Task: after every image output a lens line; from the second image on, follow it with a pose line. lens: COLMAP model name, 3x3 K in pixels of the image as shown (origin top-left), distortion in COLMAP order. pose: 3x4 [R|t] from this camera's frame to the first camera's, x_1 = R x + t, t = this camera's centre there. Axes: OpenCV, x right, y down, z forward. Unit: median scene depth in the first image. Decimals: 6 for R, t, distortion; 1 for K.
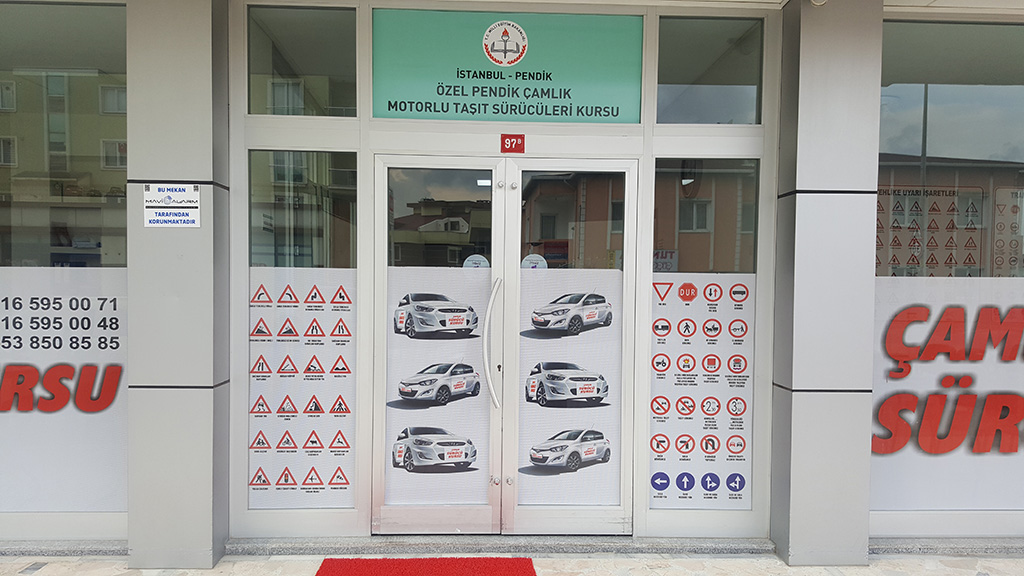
lens RADIAL K [[766.4, 0, 514.5], [0, 766.4, 288.7], [0, 0, 1]] dist [0.083214, -0.104878]
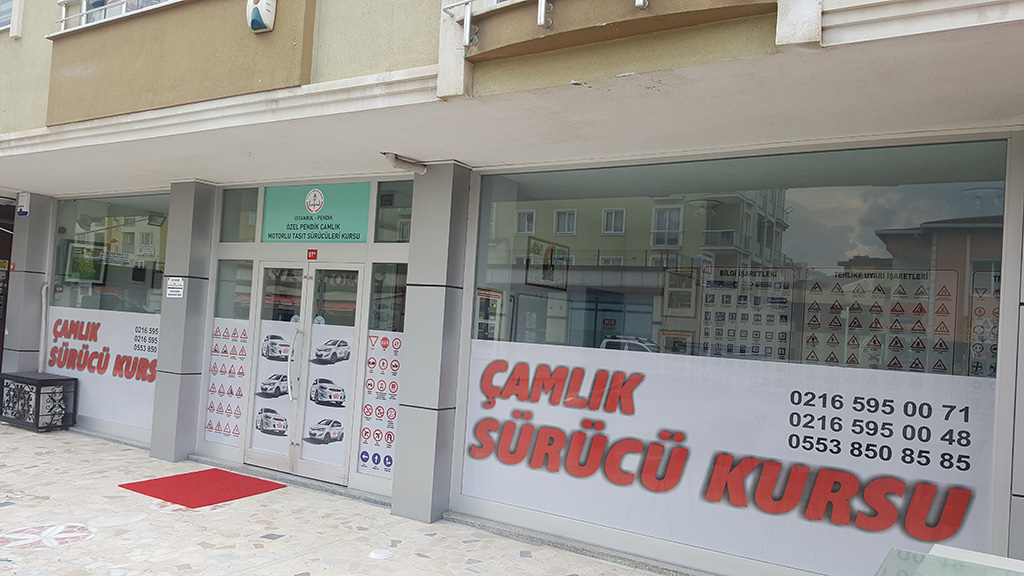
lens RADIAL K [[766.4, 0, 508.0], [0, 766.4, 271.5], [0, 0, 1]] dist [0.083214, -0.104878]
pose [[0.822654, 0.004364, -0.568525, 1.402052], [-0.058554, 0.995304, -0.077087, -0.036290], [0.565518, 0.096705, 0.819046, -0.221888]]
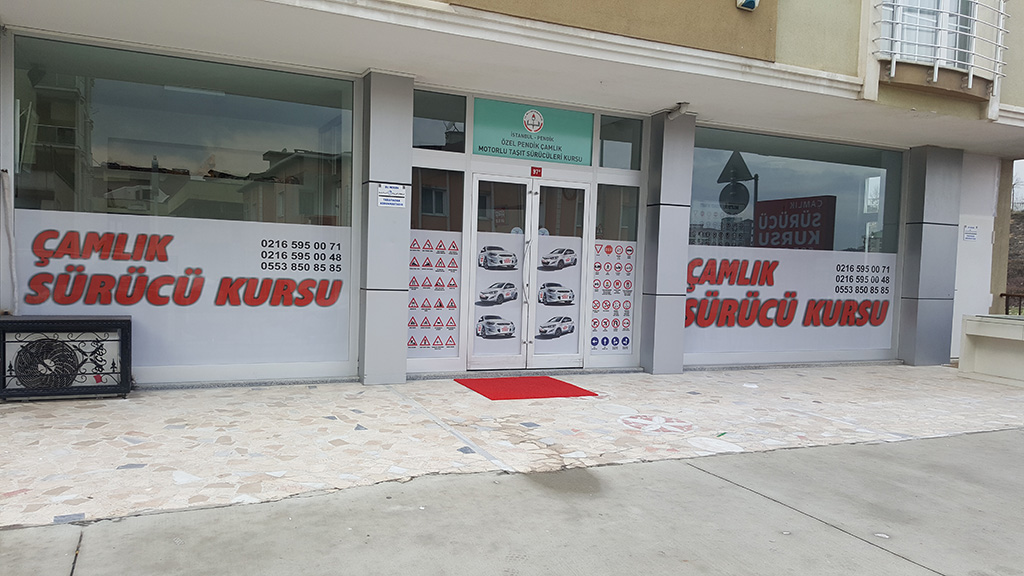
lens RADIAL K [[766.4, 0, 516.1], [0, 766.4, 280.1], [0, 0, 1]] dist [0.083214, -0.104878]
pose [[0.915922, 0.011920, 0.401178, -0.836929], [-0.017462, 0.999796, 0.010162, 0.070711], [-0.400975, -0.016313, 0.915944, -0.794027]]
